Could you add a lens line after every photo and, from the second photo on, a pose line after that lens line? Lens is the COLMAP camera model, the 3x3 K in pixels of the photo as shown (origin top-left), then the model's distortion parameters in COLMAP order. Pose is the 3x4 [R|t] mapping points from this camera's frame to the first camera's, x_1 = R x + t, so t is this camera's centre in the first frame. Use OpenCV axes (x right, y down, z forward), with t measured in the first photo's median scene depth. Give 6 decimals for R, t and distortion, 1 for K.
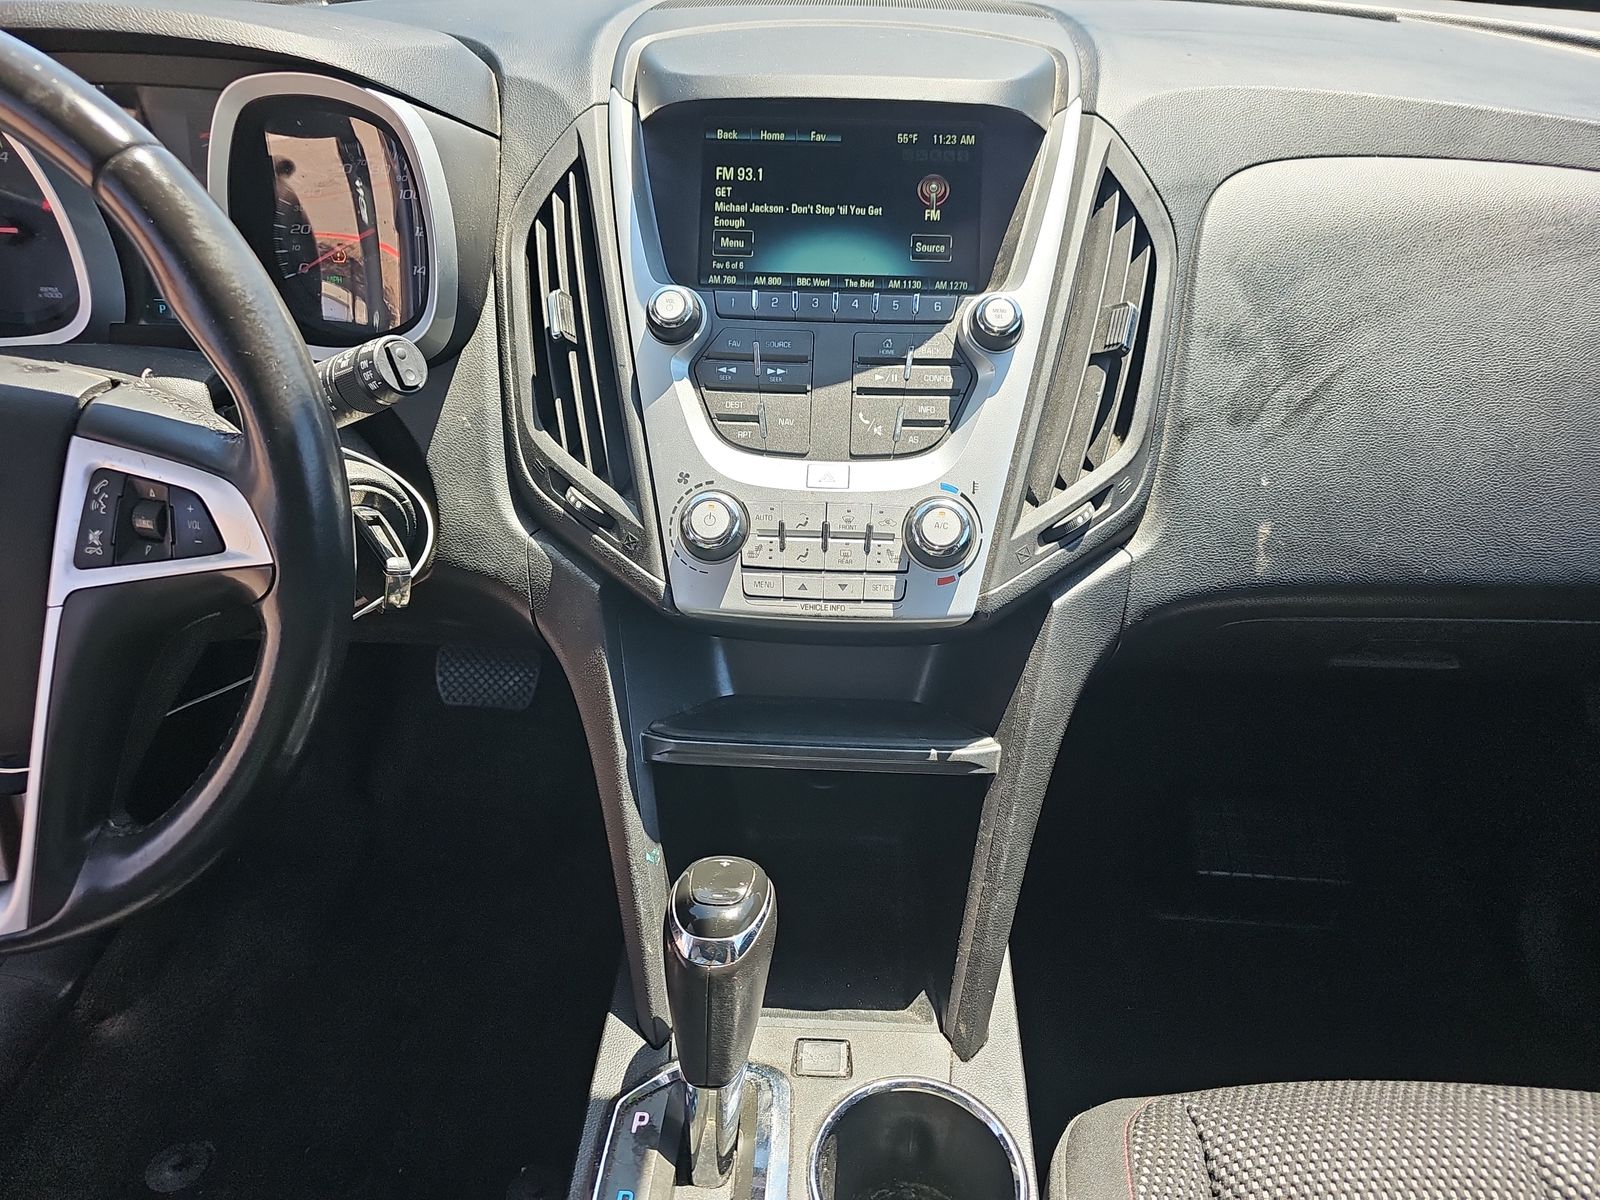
lens RADIAL K [[1065.1, 0, 797.2], [0, 1065.1, 603.7], [0, 0, 1]] dist [0.034369, -0.023322]
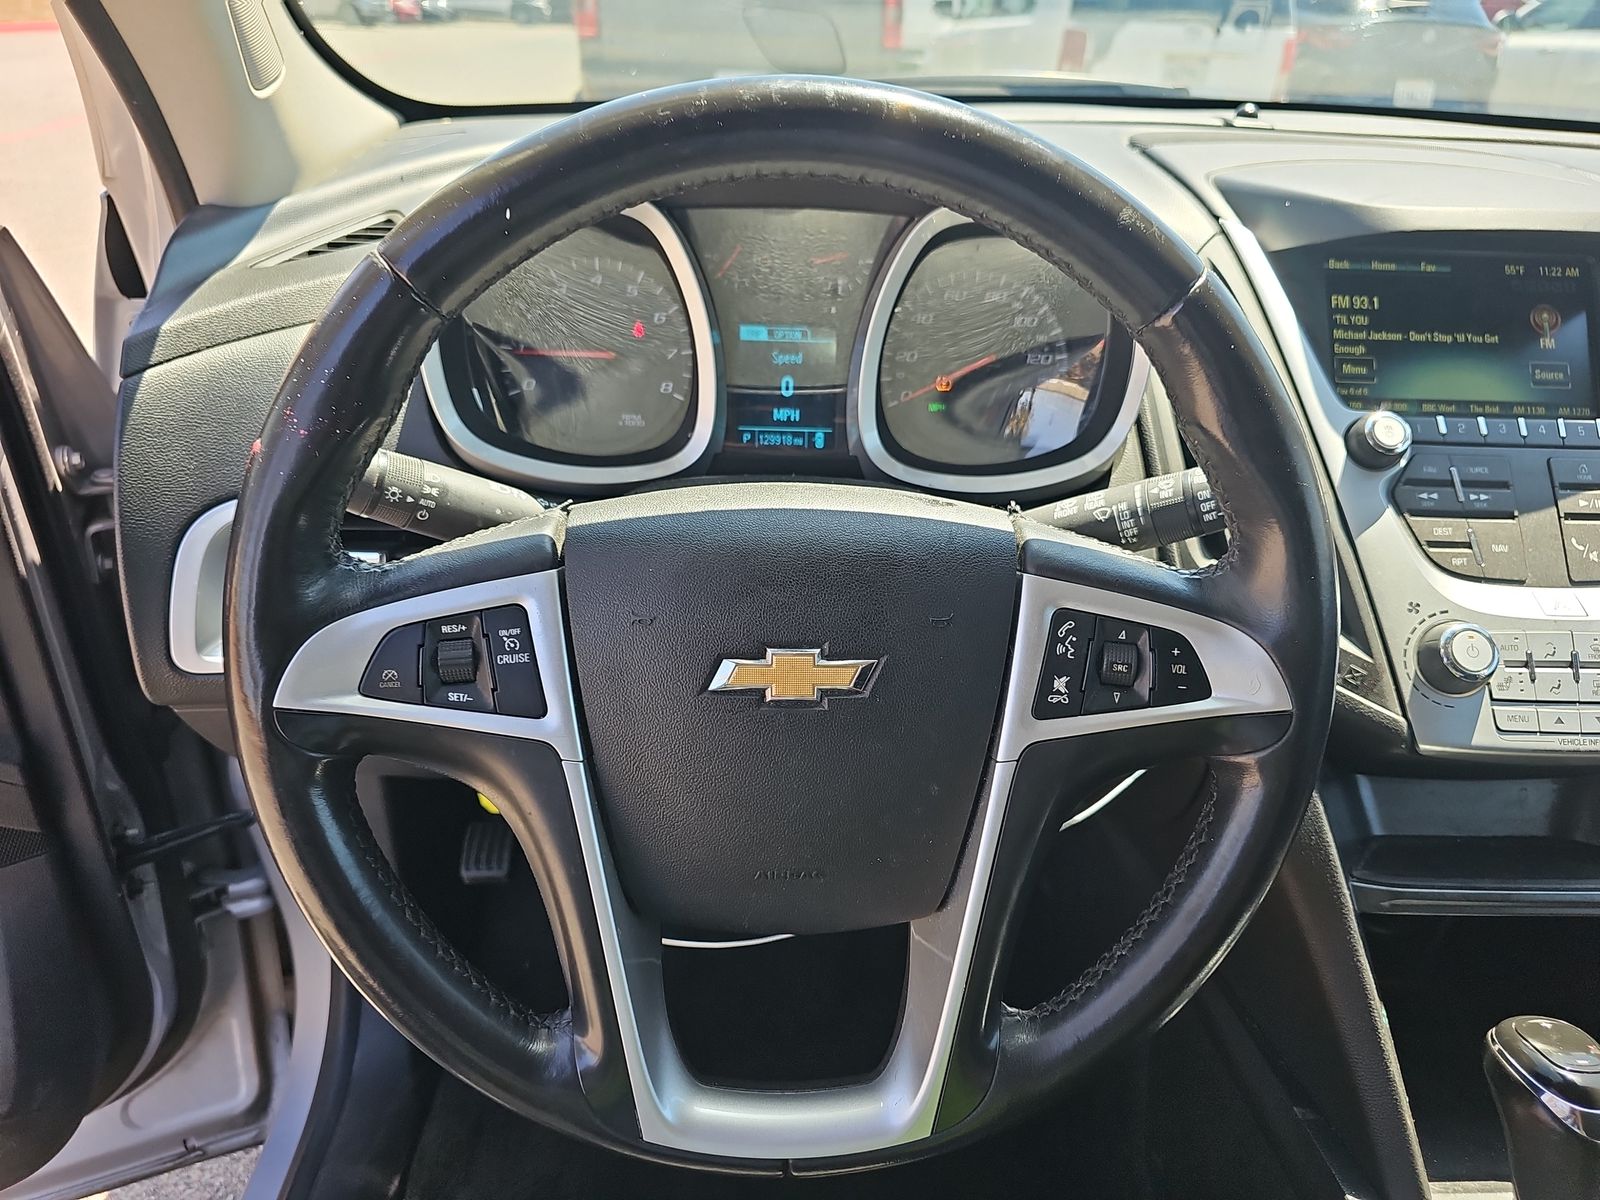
lens RADIAL K [[1065.1, 0, 812.1], [0, 1065.1, 607.4], [0, 0, 1]] dist [0.034369, -0.023322]
pose [[0.996890, -0.011015, 0.078030, -0.705682], [0.019187, 0.994312, -0.104768, -0.027021], [-0.076432, 0.105940, 0.991431, 0.085957]]
